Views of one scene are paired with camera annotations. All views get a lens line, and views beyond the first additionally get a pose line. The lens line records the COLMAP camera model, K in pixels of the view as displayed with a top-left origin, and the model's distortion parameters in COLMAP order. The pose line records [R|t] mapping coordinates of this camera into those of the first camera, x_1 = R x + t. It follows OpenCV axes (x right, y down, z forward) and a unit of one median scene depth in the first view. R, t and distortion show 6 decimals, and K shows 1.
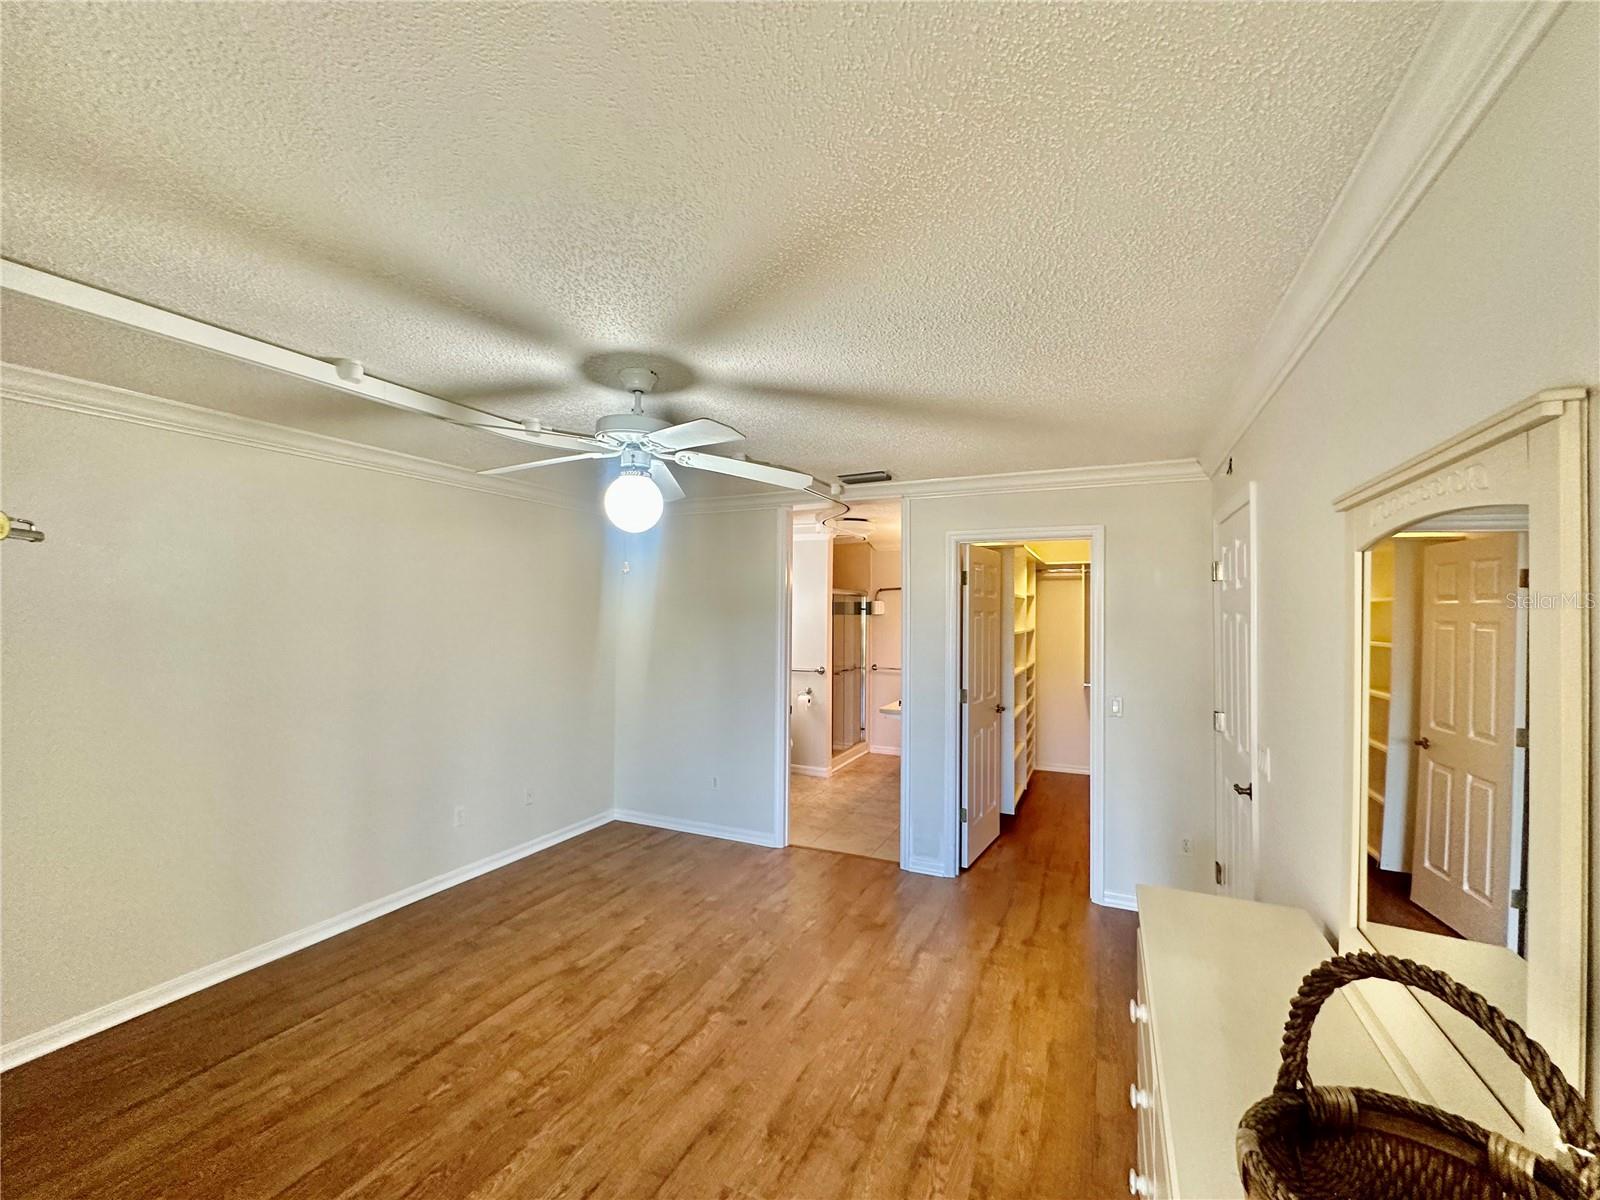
lens RADIAL K [[642.1, 0, 790.0], [0, 642.1, 615.7], [0, 0, 1]] dist [-0.000983, -0.000290]
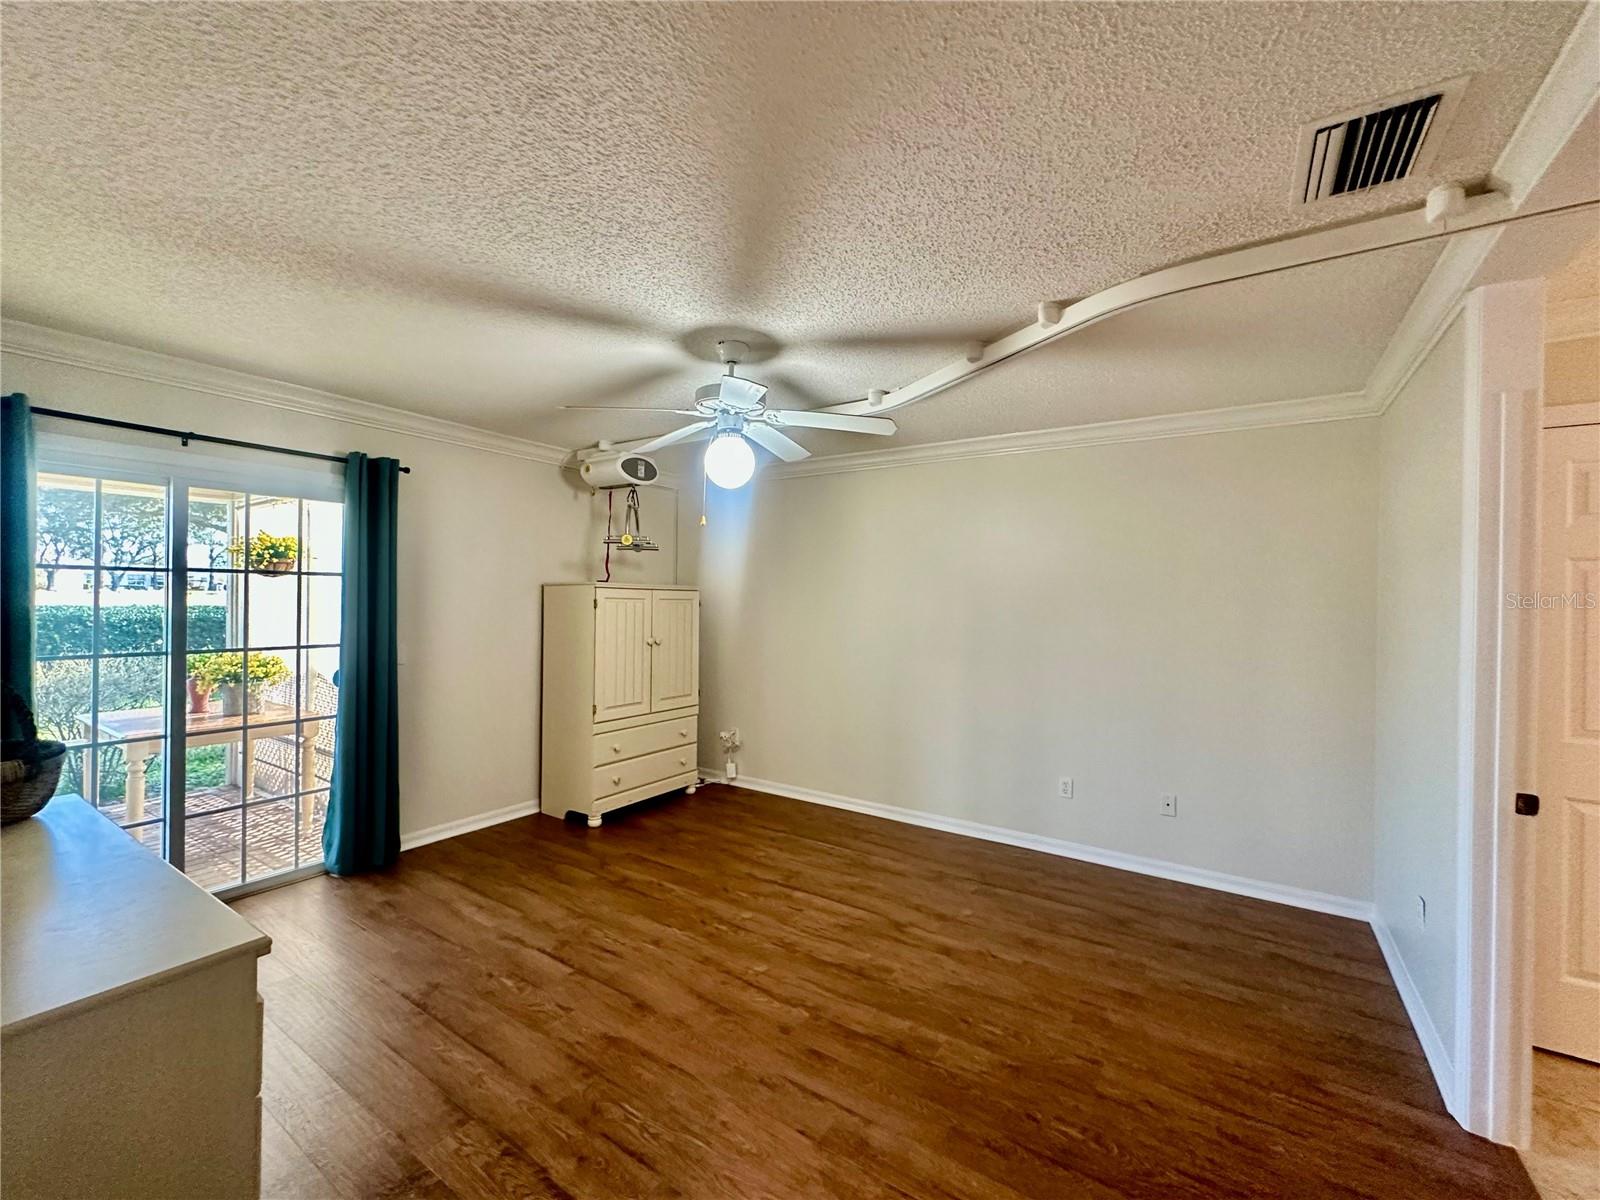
lens RADIAL K [[642.7, 0, 800.0], [0, 642.7, 600.0], [0, 0, 1]] dist [-0.000535, 0.000022]
pose [[-0.110234, -0.007042, -0.993881, 0.824130], [-0.017349, 0.999836, -0.005160, 0.069091], [0.993754, 0.016674, -0.110338, 1.170920]]
